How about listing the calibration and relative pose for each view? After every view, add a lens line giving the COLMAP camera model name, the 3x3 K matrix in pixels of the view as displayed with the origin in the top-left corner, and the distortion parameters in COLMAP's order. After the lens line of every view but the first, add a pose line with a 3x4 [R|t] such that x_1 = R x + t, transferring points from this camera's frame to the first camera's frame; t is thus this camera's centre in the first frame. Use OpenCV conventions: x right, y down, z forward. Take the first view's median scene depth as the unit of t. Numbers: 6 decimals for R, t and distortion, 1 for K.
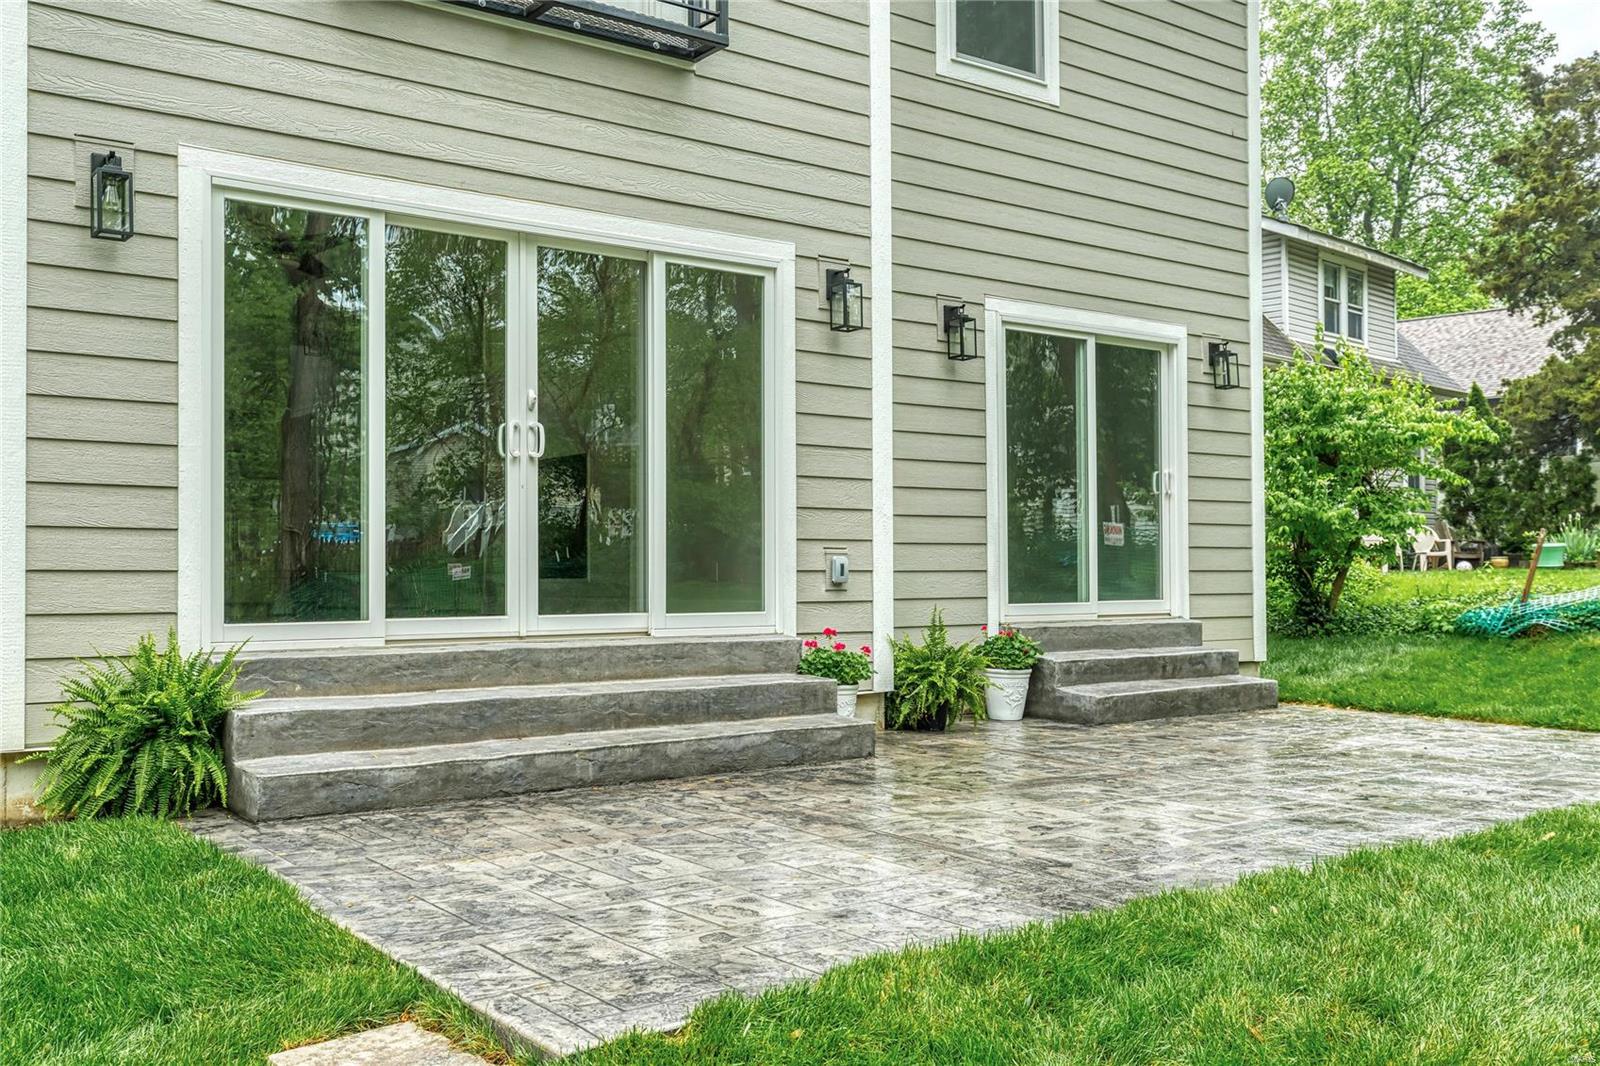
lens RADIAL K [[1505.1, 0, 798.5], [0, 1505.1, 535.2], [0, 0, 1]] dist [0.013246, 0.000000]
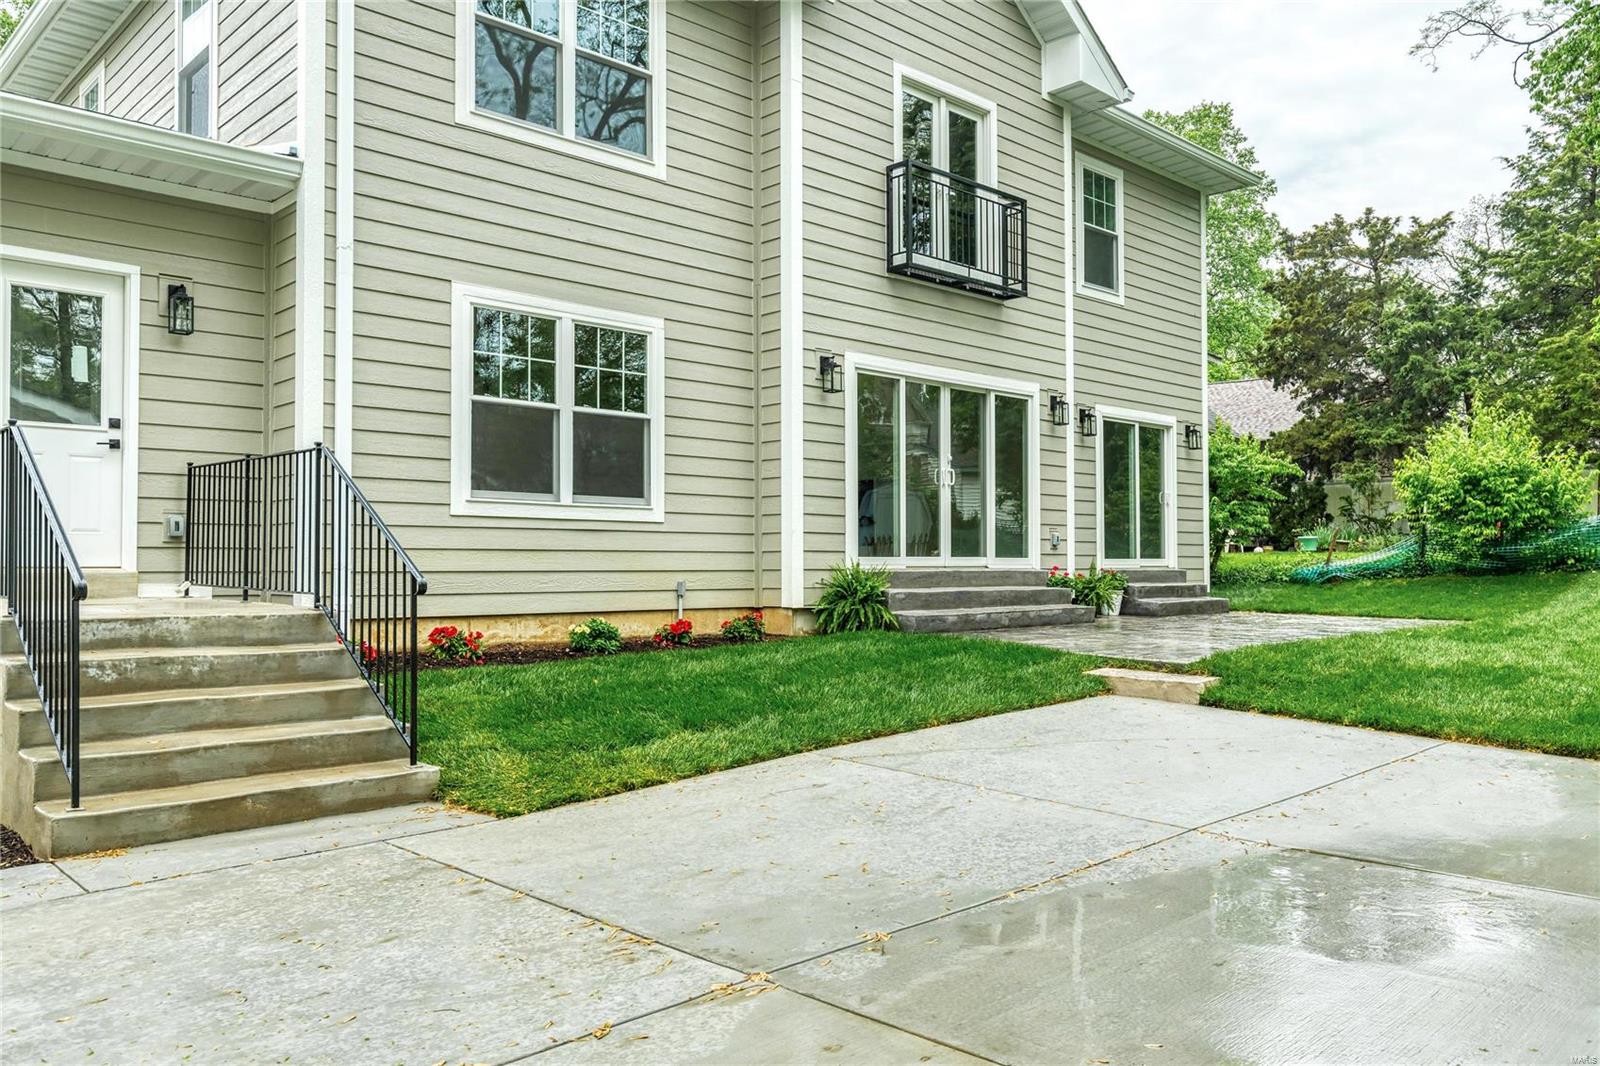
lens RADIAL K [[1231.9, 0, 792.2], [0, 1231.9, 532.1], [0, 0, 1]] dist [0.003983, 0.000595]
pose [[0.993514, 0.008416, 0.113395, -0.441985], [-0.008403, 0.999965, -0.000596, 0.014538], [-0.113396, -0.000361, 0.993550, -0.550262]]
